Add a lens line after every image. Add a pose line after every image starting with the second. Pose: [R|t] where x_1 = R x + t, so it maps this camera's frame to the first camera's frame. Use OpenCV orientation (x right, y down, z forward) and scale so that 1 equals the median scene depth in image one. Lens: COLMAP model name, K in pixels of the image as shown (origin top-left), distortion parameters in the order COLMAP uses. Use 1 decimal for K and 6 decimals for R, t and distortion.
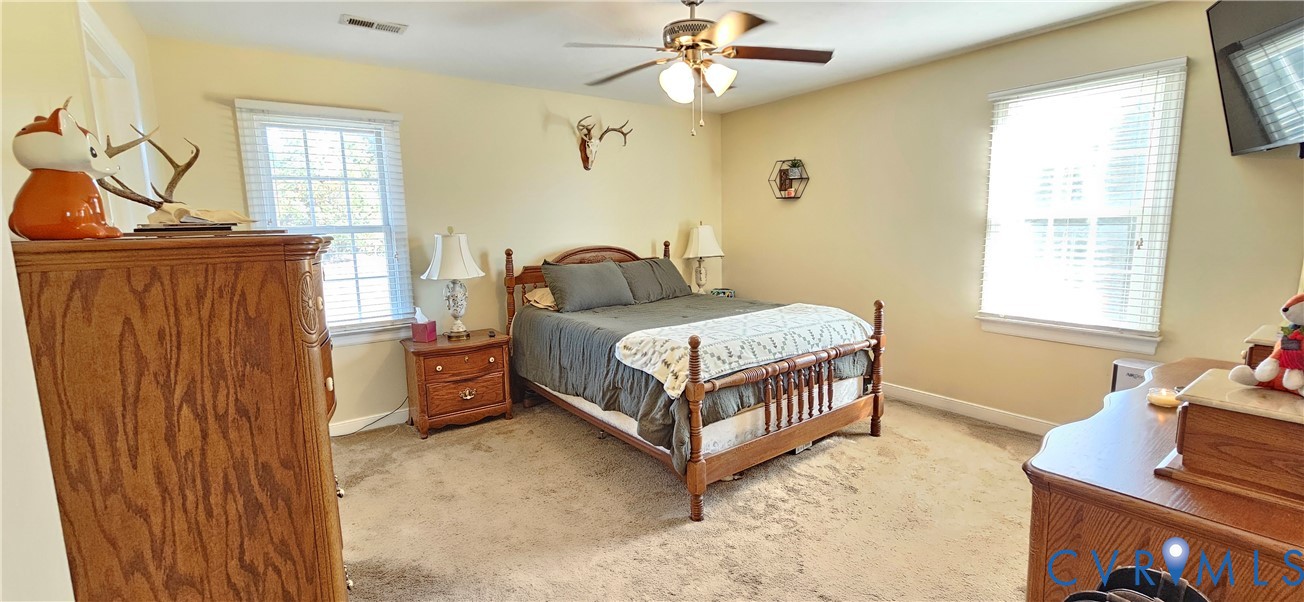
lens RADIAL K [[537.7, 0, 649.1], [0, 537.7, 292.5], [0, 0, 1]] dist [0.002256, 0.000231]
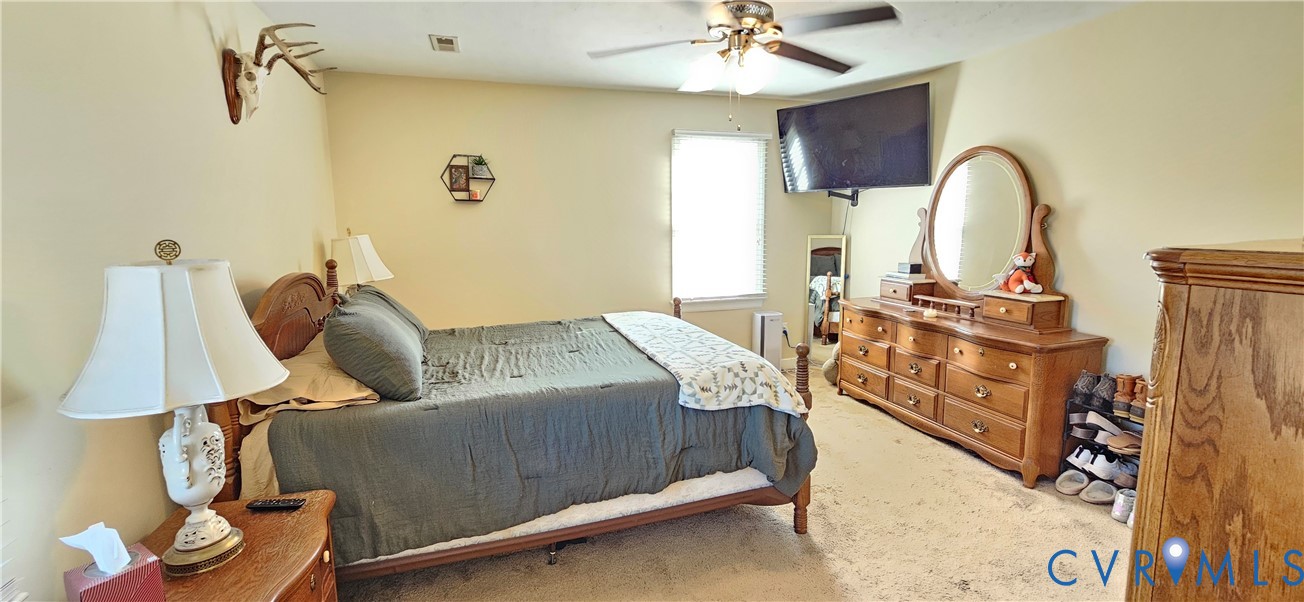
lens RADIAL K [[537.7, 0, 649.3], [0, 537.7, 307.3], [0, 0, 1]] dist [0.002256, 0.000231]
pose [[0.323540, -0.136494, 0.936318, -0.469413], [0.131488, 0.986426, 0.098364, -0.060169], [-0.937034, 0.091290, 0.337095, 0.491689]]
